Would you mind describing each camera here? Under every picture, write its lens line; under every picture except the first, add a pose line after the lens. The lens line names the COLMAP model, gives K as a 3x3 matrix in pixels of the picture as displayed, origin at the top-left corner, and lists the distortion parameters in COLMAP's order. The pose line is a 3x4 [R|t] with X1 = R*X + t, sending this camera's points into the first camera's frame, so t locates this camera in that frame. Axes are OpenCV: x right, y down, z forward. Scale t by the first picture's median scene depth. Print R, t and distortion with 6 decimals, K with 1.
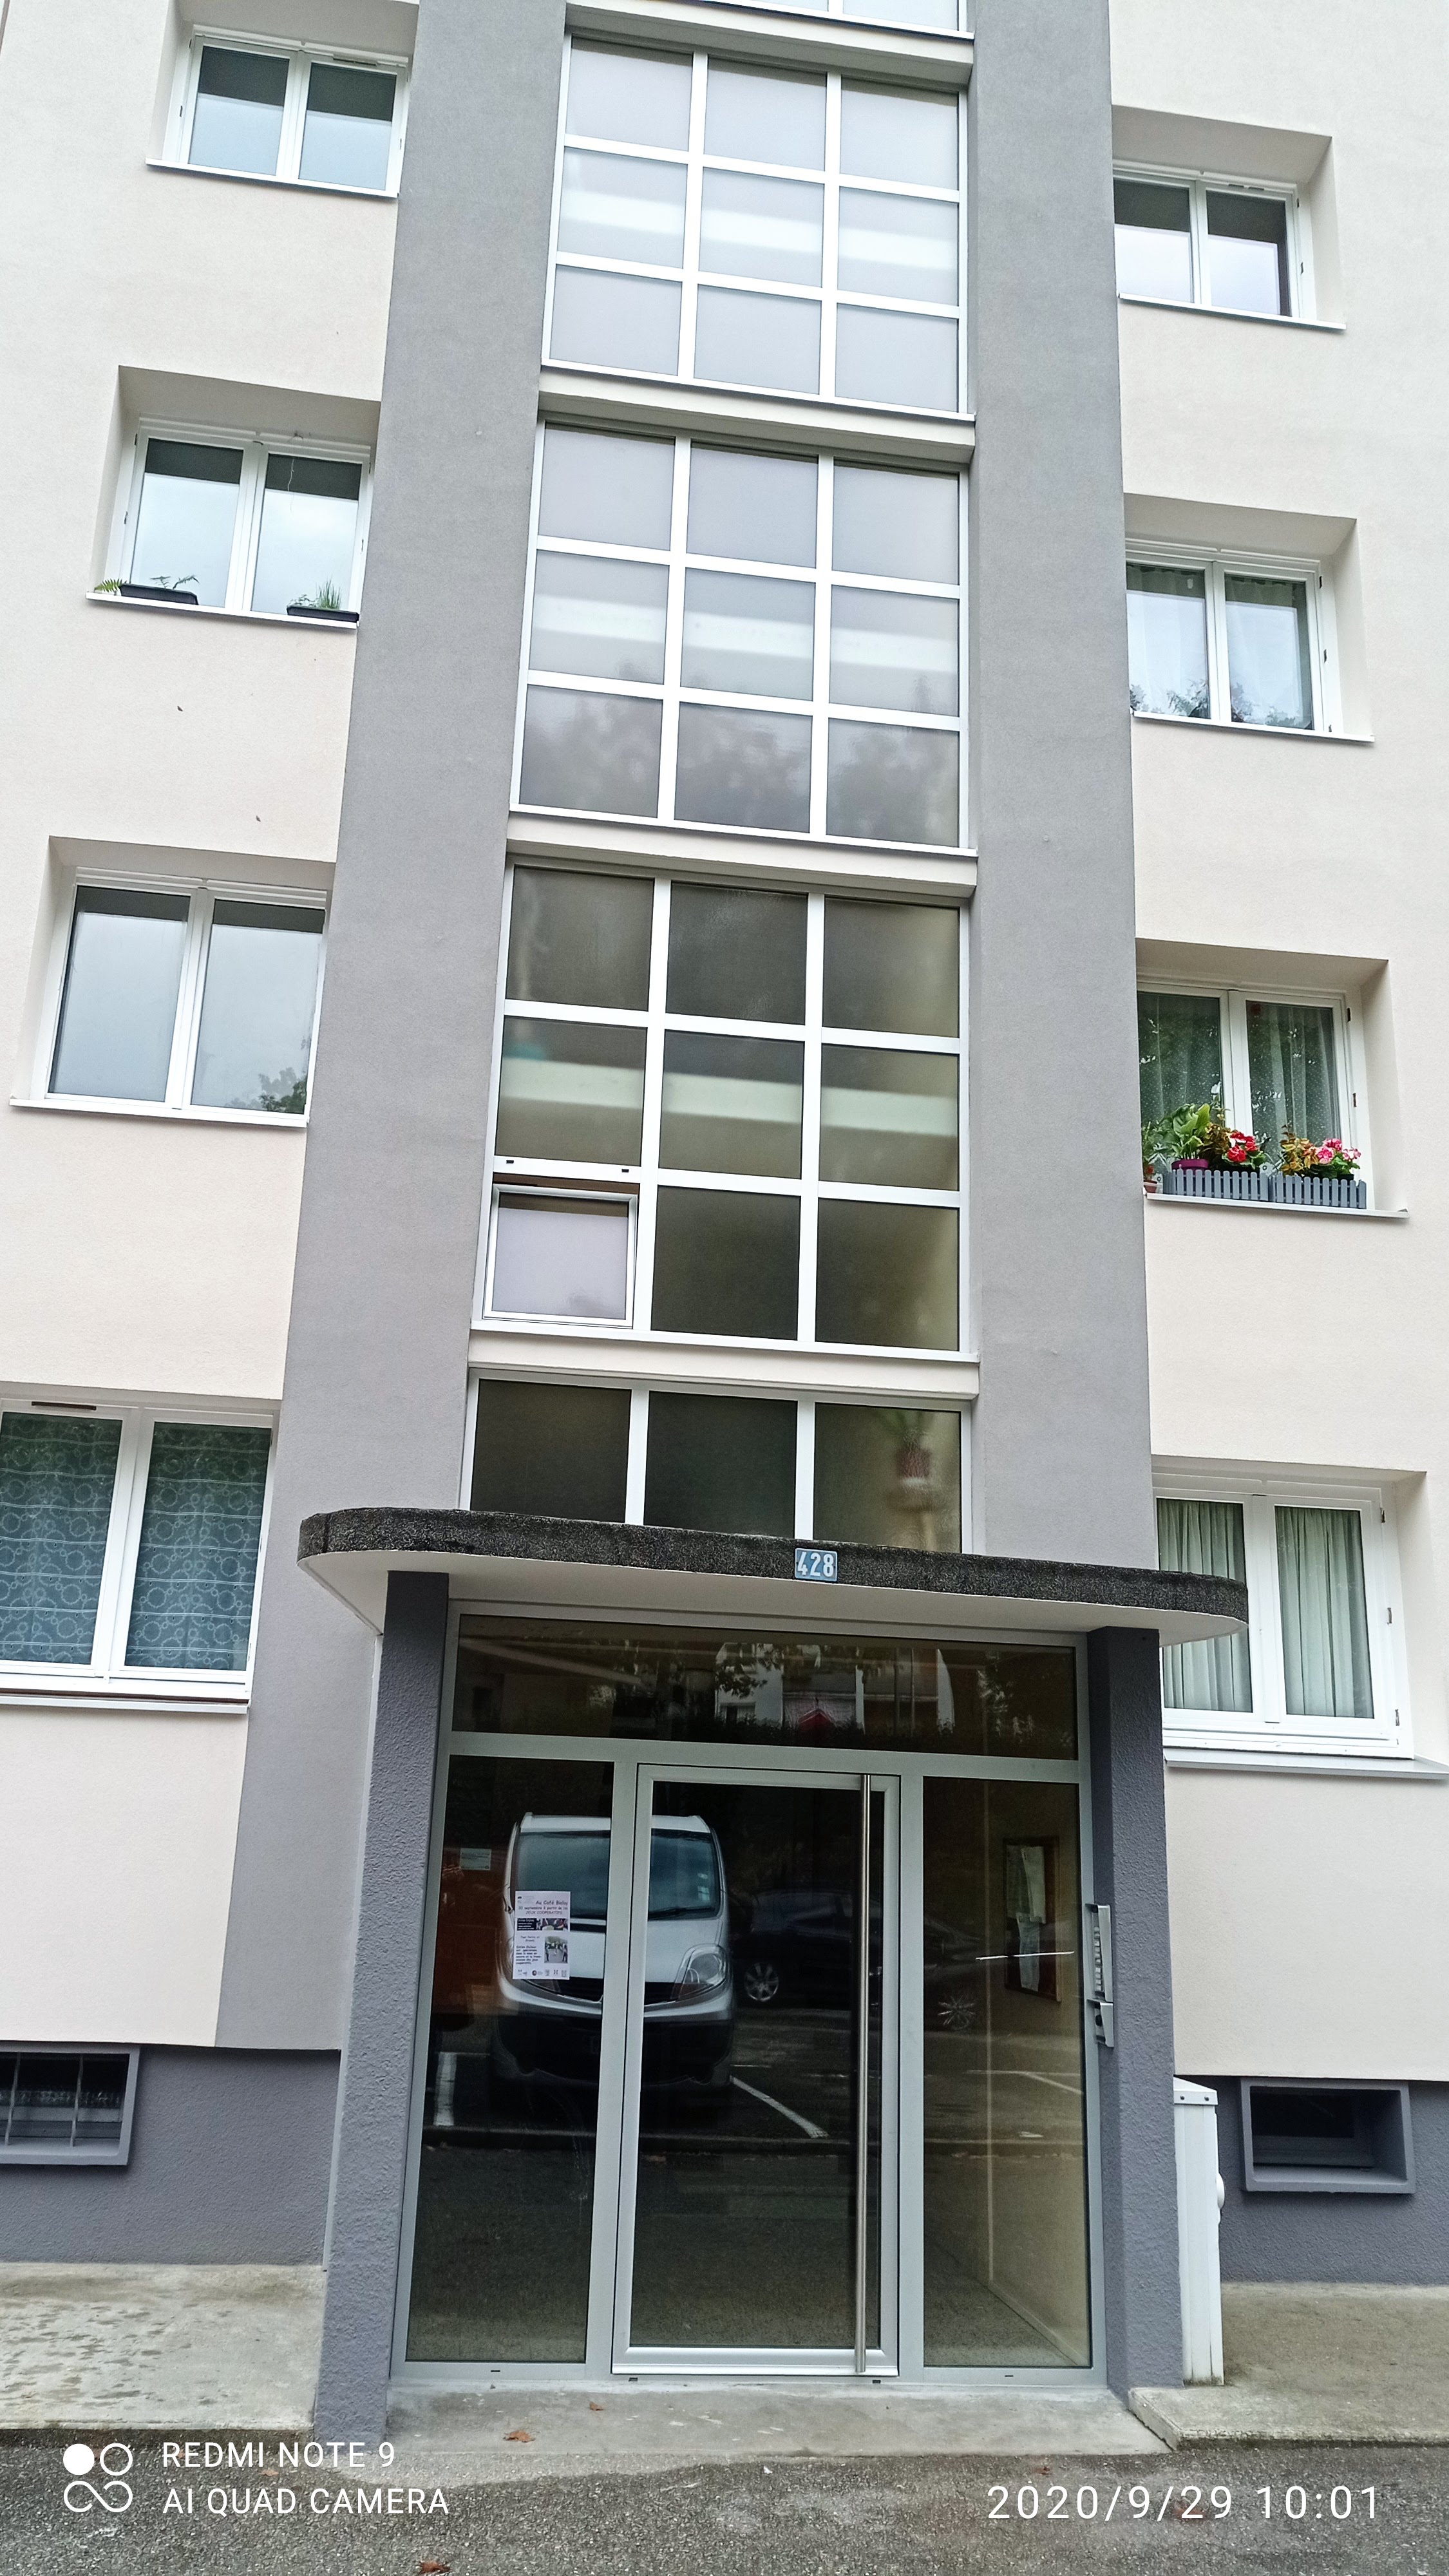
lens RADIAL K [[1985.4, 0, 717.6], [0, 1985.4, 1277.7], [0, 0, 1]] dist [0.070238, -0.067507]
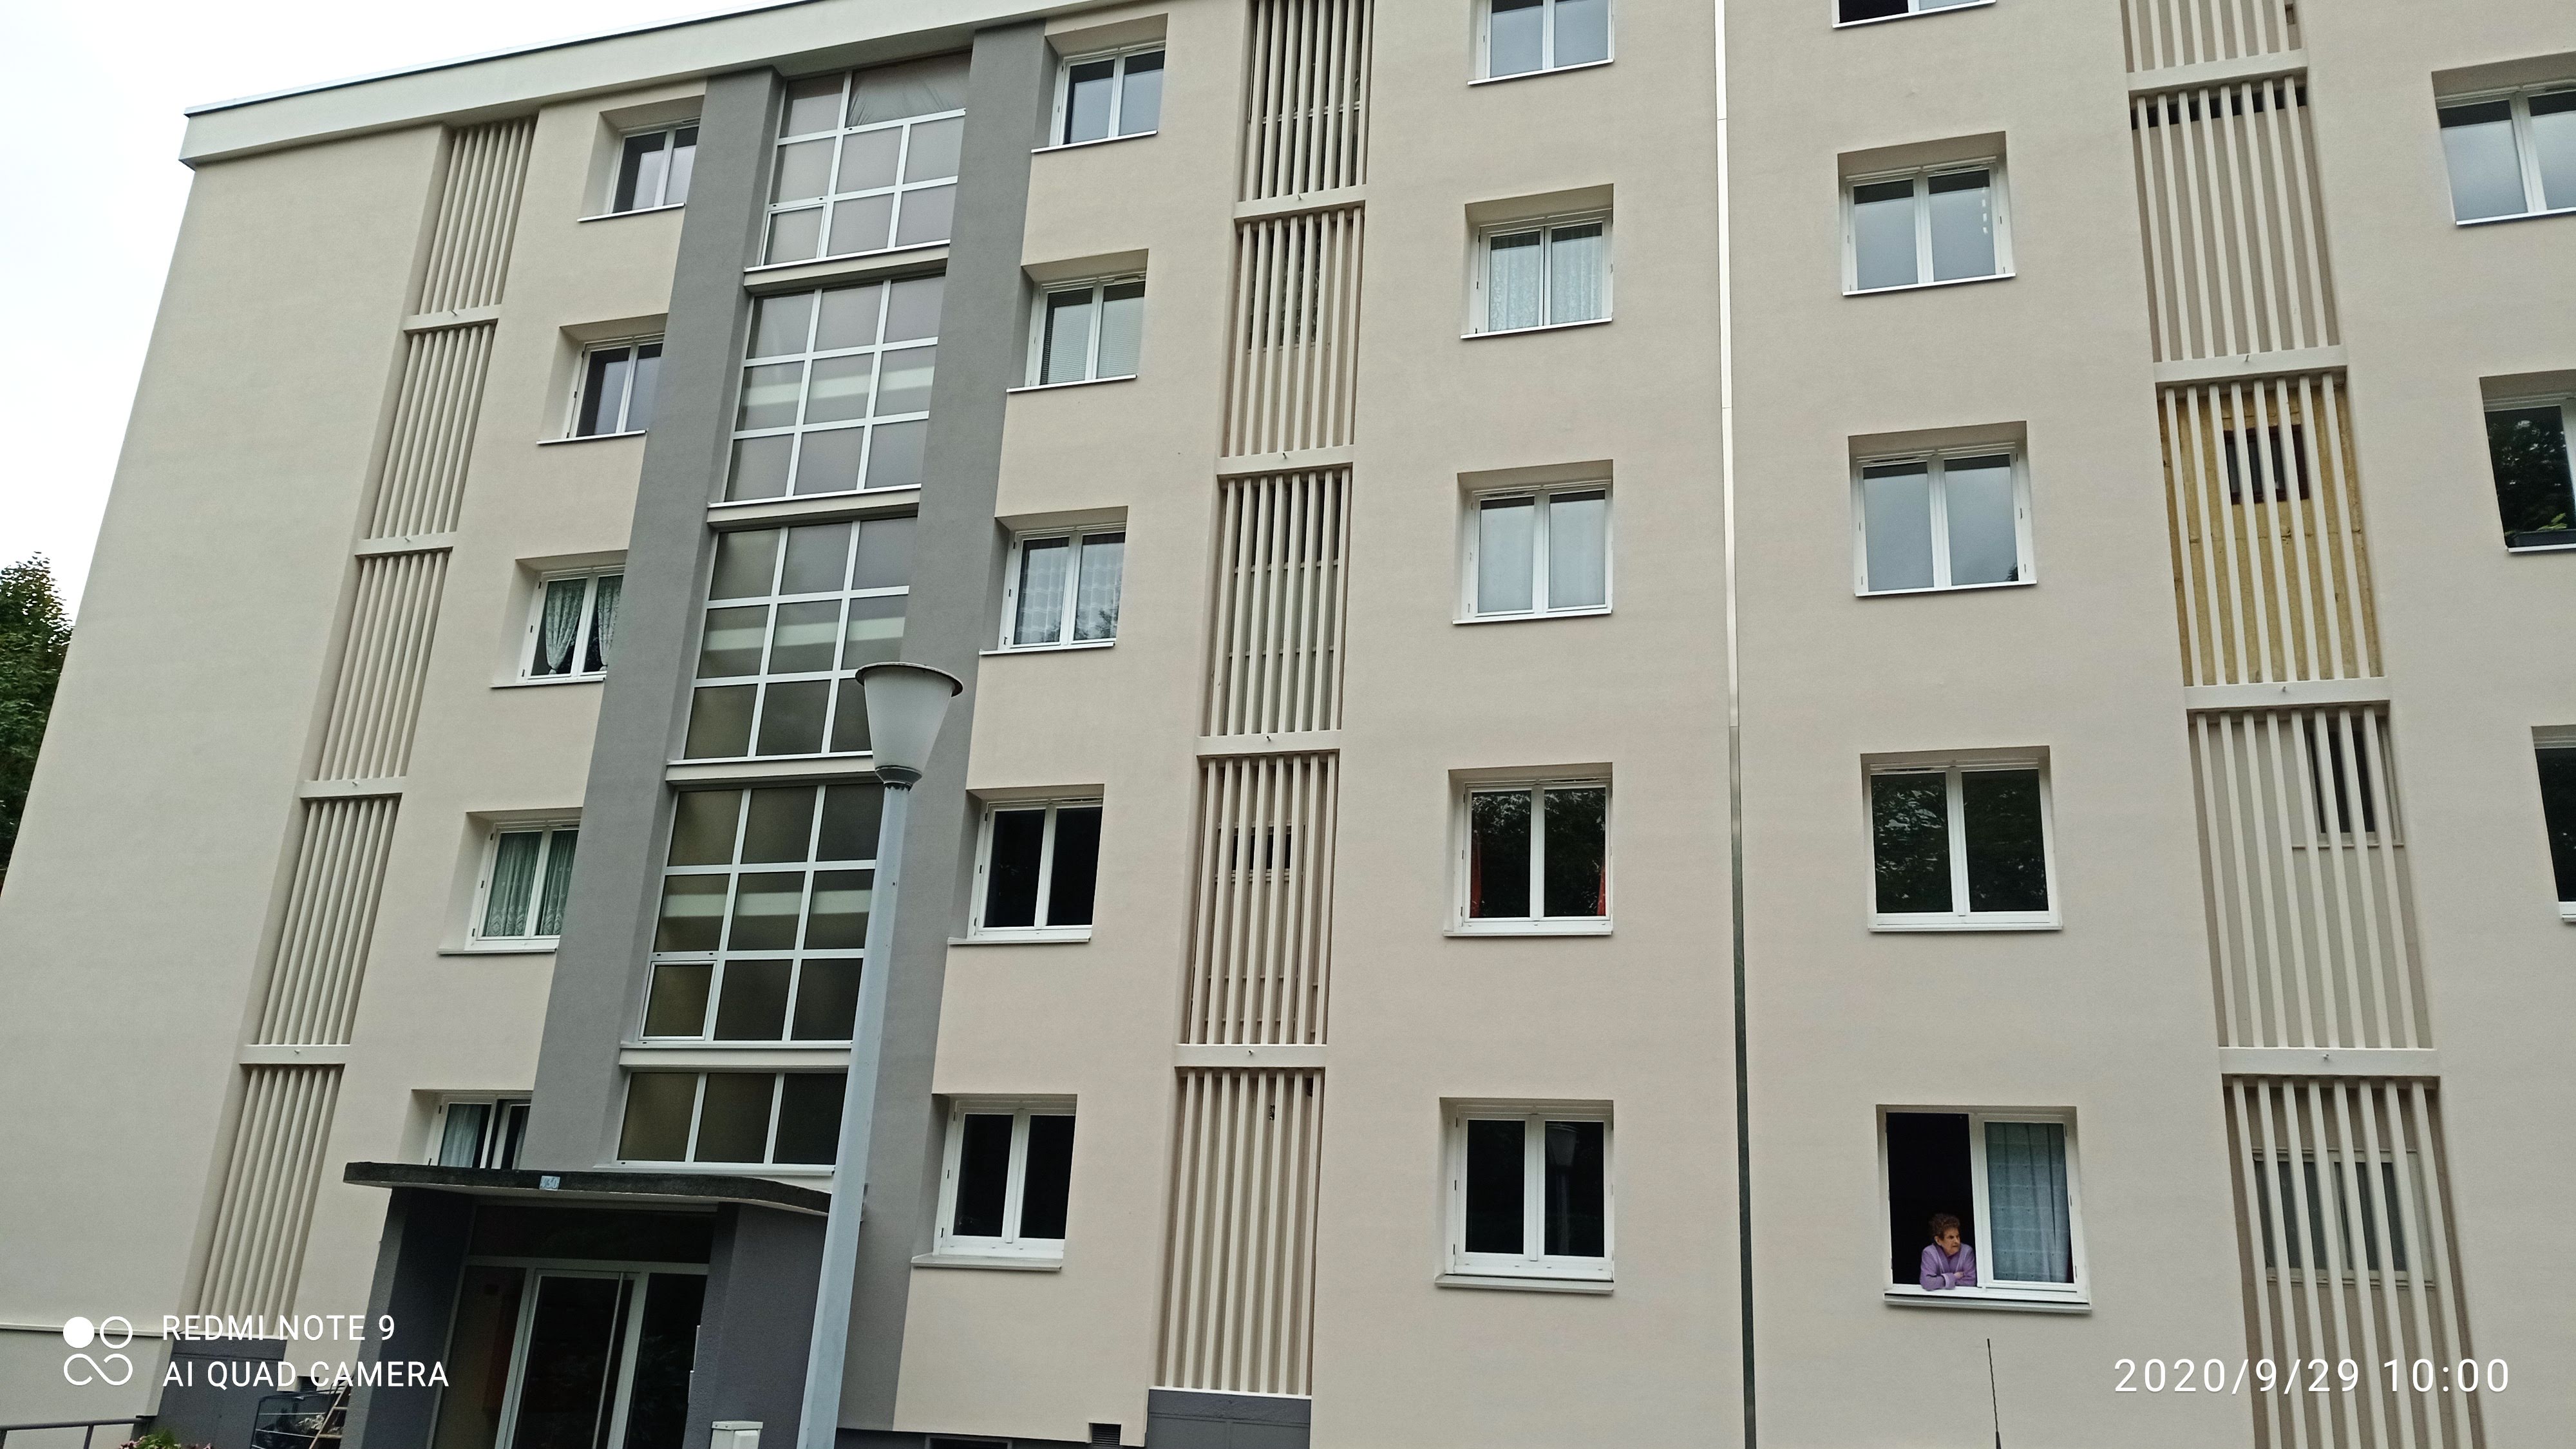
lens RADIAL K [[1985.4, 0, 1281.6], [0, 1985.4, 728.1], [0, 0, 1]] dist [0.070238, -0.067507]
pose [[0.901798, -0.122879, -0.414321, 1.242355], [0.107114, 0.992363, -0.061175, -0.091322], [0.418674, 0.010788, 0.908073, -0.494645]]
